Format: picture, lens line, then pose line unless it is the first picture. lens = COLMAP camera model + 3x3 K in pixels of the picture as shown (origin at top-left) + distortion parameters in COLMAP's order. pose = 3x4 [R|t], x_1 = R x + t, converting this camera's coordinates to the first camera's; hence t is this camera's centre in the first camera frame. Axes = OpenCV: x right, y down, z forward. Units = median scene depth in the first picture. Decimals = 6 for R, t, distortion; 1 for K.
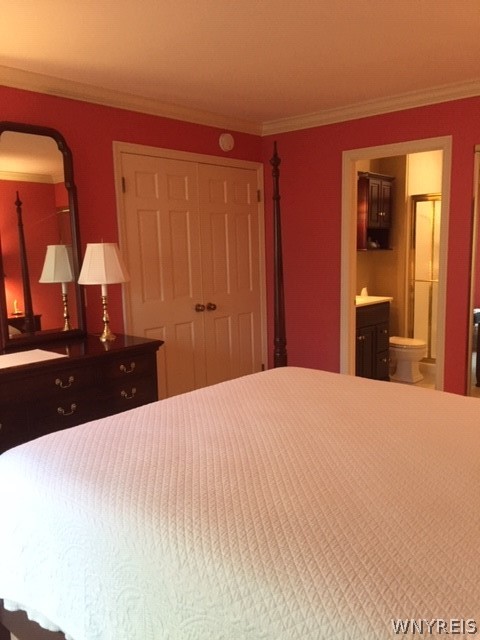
lens RADIAL K [[539.9, 0, 240.0], [0, 539.9, 320.0], [0, 0, 1]] dist [0.067607, -0.098307]
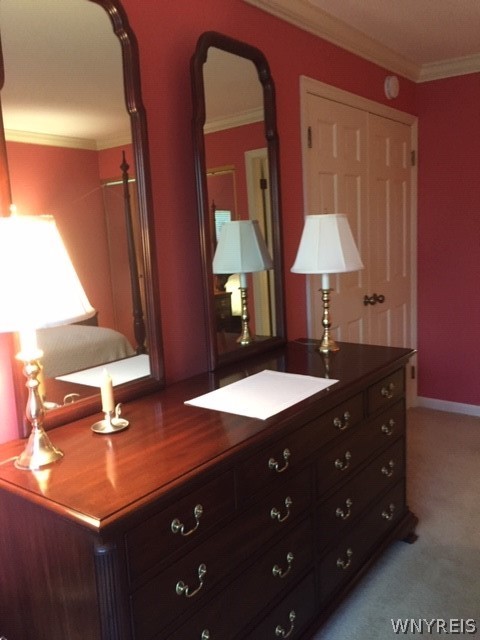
lens RADIAL K [[563.8, 0, 240.0], [0, 563.8, 320.0], [0, 0, 1]] dist [0.006511, 0.006757]
pose [[0.995399, -0.026451, 0.092090, -0.335174], [0.024290, 0.999405, 0.024504, -0.019490], [-0.092683, -0.022154, 0.995449, 0.212632]]
